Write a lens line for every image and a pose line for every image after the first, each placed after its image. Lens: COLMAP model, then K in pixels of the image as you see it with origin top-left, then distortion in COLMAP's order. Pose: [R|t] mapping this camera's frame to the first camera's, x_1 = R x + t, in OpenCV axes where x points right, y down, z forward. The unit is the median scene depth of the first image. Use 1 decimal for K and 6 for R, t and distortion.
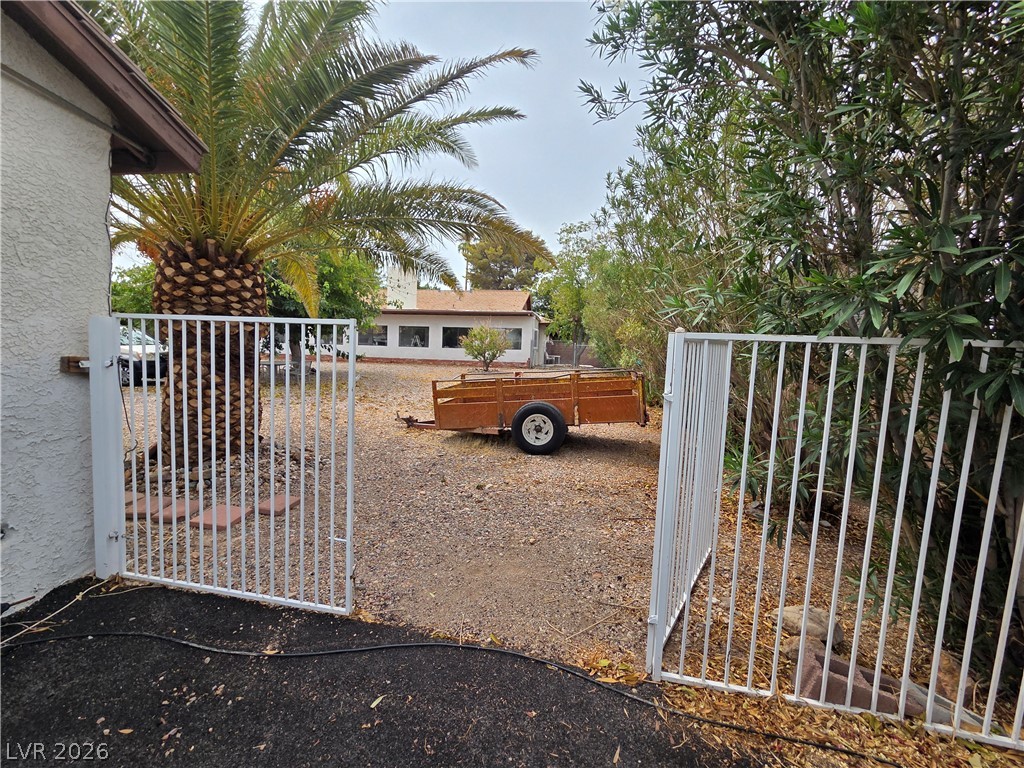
lens RADIAL K [[417.1, 0, 512.0], [0, 417.1, 384.0], [0, 0, 1]] dist [-0.002532, -0.000056]
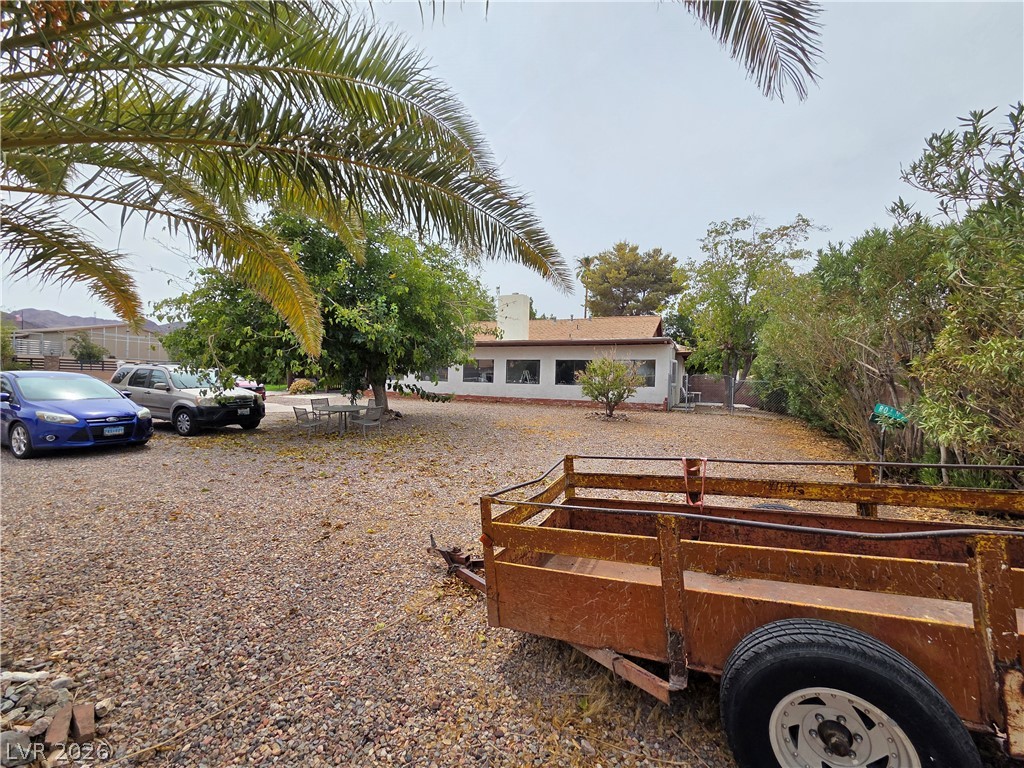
lens RADIAL K [[417.1, 0, 512.0], [0, 417.1, 384.0], [0, 0, 1]] dist [-0.002532, -0.000056]
pose [[0.959828, -0.004927, -0.280547, -0.014697], [-0.016839, 0.997032, -0.075120, -0.023035], [0.280085, 0.076826, 0.956896, 0.169521]]
